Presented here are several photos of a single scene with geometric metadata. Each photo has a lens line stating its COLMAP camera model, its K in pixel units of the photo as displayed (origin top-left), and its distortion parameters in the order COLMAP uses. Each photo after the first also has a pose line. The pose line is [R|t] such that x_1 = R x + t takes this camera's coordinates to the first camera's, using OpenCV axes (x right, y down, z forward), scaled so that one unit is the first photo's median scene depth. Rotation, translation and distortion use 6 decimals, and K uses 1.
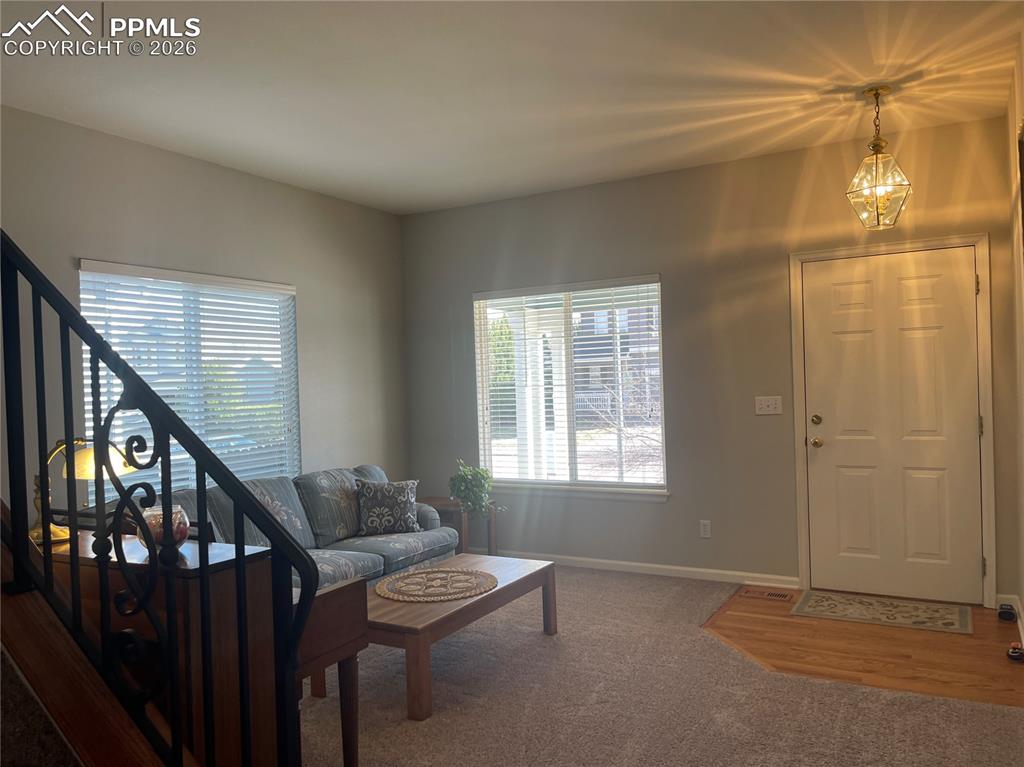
lens RADIAL K [[770.9, 0, 512.8], [0, 770.9, 391.6], [0, 0, 1]] dist [0.067372, -0.090176]
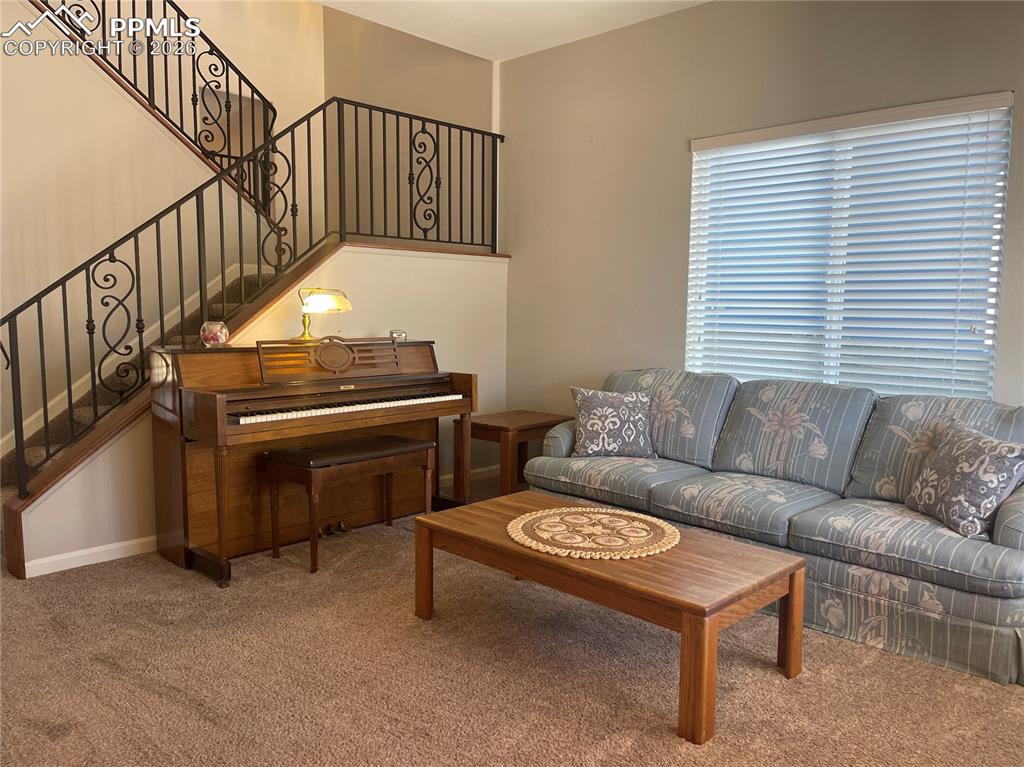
lens RADIAL K [[770.9, 0, 526.7], [0, 770.9, 385.7], [0, 0, 1]] dist [0.067372, -0.090176]
pose [[-0.239862, 0.124053, -0.962849, 0.459239], [-0.019559, 0.990983, 0.132550, 0.020076], [0.970610, 0.050626, -0.235272, 0.875701]]
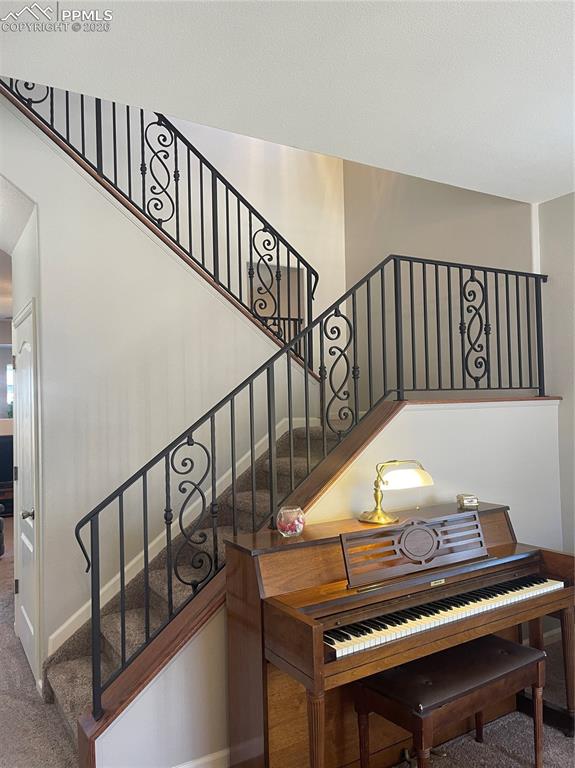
lens RADIAL K [[578.2, 0, 287.0], [0, 578.2, 392.1], [0, 0, 1]] dist [0.067372, -0.090176]
pose [[-0.493145, 0.018664, -0.869747, 0.265923], [0.026155, 0.999636, 0.006621, -0.032111], [0.869554, -0.019483, -0.493454, 0.678459]]
